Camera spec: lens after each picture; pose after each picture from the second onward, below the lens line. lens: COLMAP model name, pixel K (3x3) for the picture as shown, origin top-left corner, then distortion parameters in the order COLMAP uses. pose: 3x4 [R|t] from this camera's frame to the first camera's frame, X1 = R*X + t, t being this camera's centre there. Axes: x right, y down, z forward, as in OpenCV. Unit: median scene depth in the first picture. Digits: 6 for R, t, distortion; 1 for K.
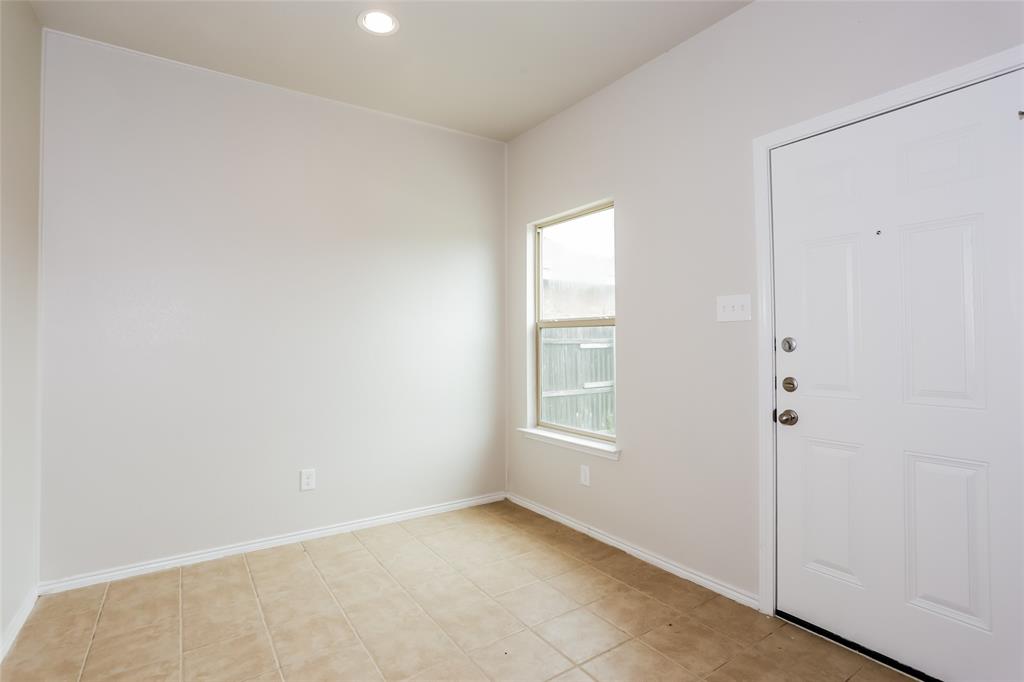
lens RADIAL K [[494.8, 0, 502.3], [0, 494.8, 342.7], [0, 0, 1]] dist [-0.027929, 0.006564]
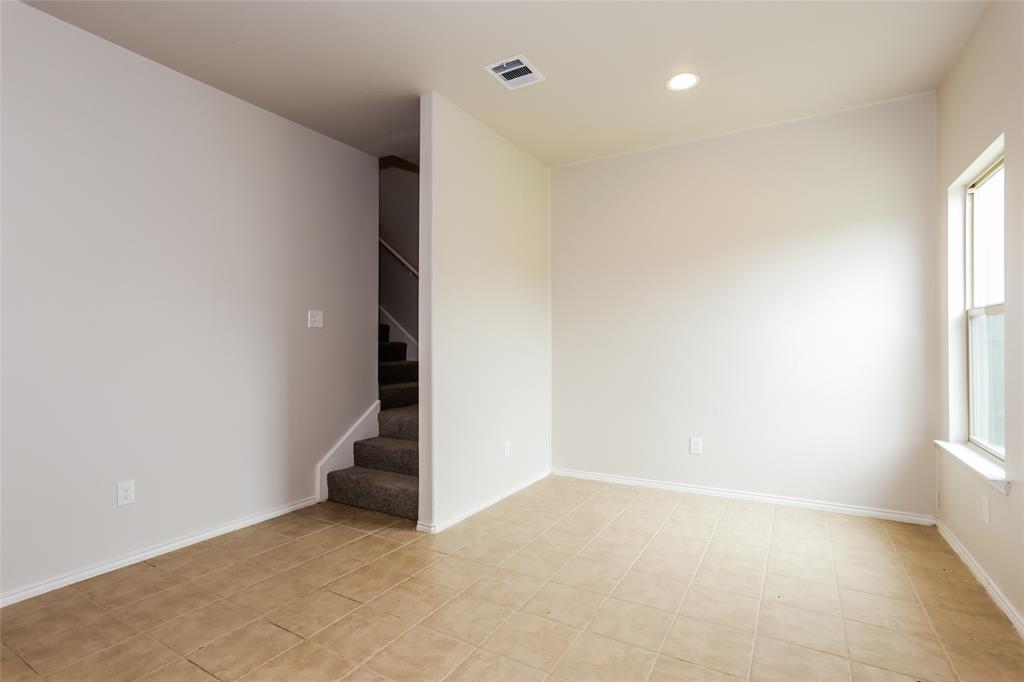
lens RADIAL K [[494.8, 0, 504.7], [0, 494.8, 338.3], [0, 0, 1]] dist [-0.027929, 0.006564]
pose [[0.422644, -0.005949, -0.906276, 0.551059], [0.015834, 0.999874, 0.000821, -0.009315], [0.906157, -0.014697, 0.422685, 0.018820]]
